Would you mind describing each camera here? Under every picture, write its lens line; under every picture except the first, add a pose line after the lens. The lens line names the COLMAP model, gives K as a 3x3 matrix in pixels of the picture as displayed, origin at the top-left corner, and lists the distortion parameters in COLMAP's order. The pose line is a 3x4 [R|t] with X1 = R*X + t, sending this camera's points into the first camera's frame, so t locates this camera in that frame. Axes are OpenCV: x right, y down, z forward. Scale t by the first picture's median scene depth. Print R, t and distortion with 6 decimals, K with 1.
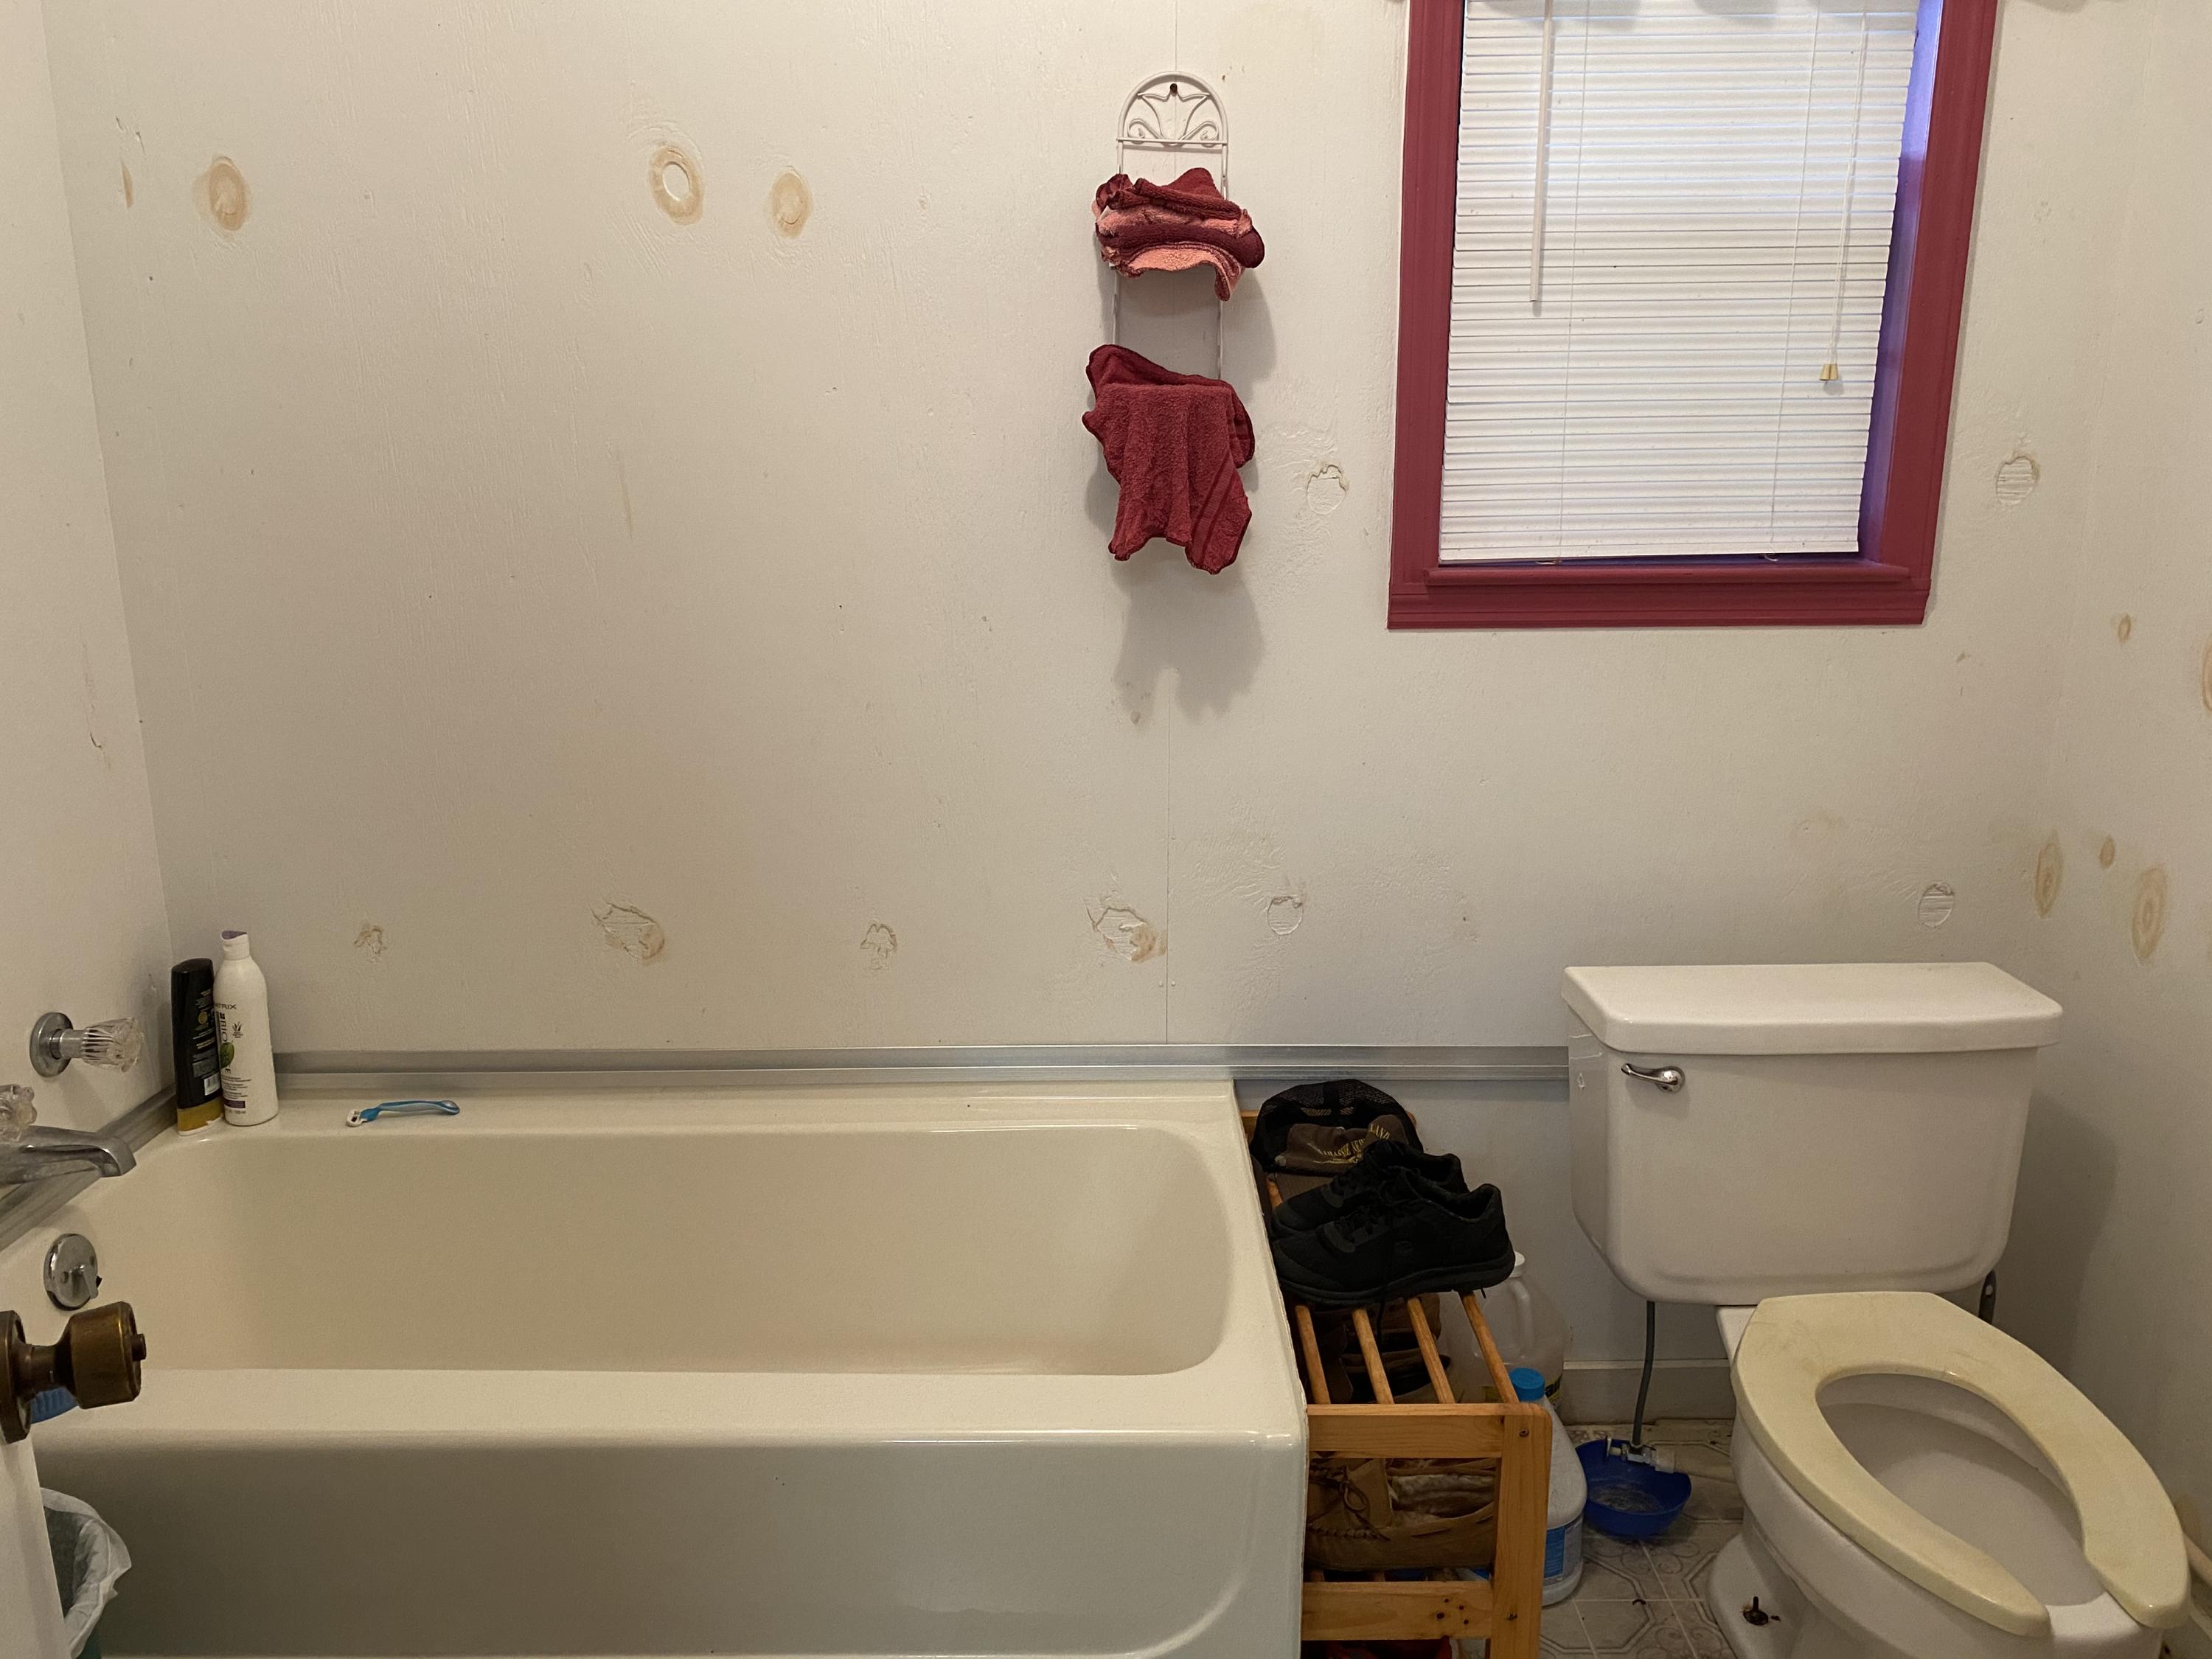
lens RADIAL K [[1677.1, 0, 1119.0], [0, 1677.1, 828.6], [0, 0, 1]] dist [0.041895, -0.046365]
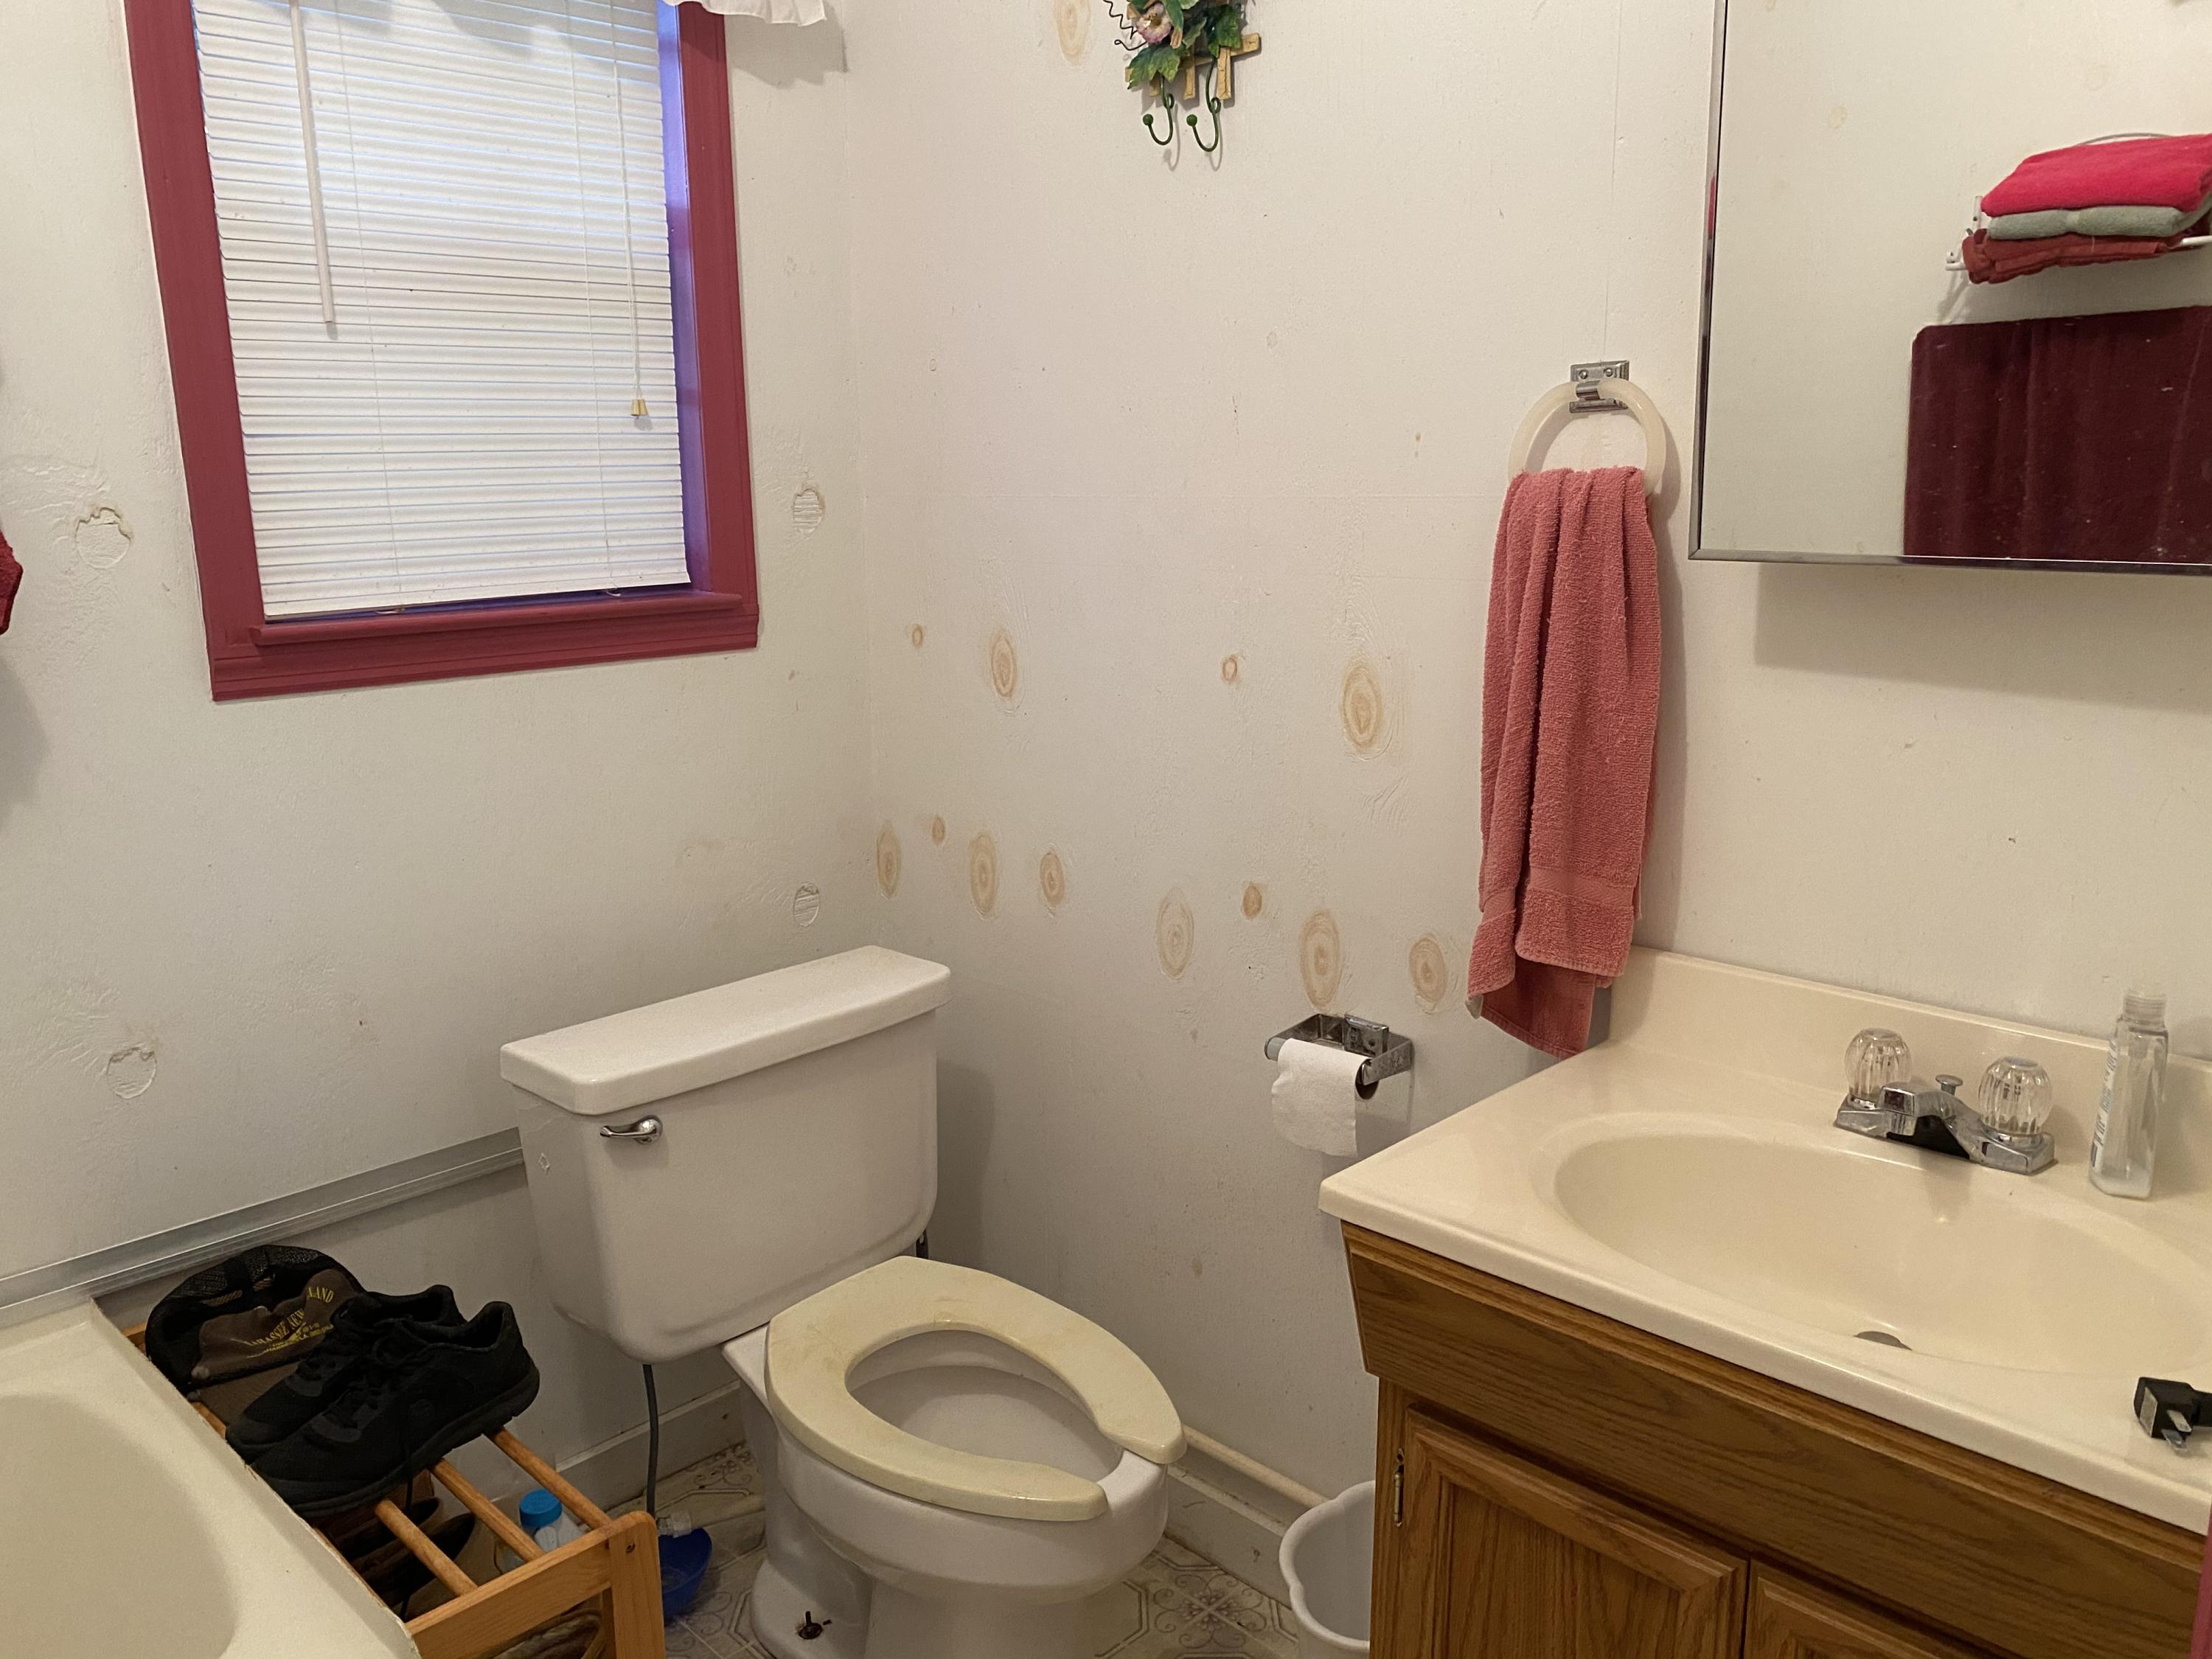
lens RADIAL K [[1677.1, 0, 1096.2], [0, 1677.1, 818.0], [0, 0, 1]] dist [0.041895, -0.046365]
pose [[0.710378, -0.151411, 0.687340, -0.118400], [0.182304, 0.982841, 0.028091, -0.006277], [-0.679800, 0.105350, 0.725792, 0.103613]]
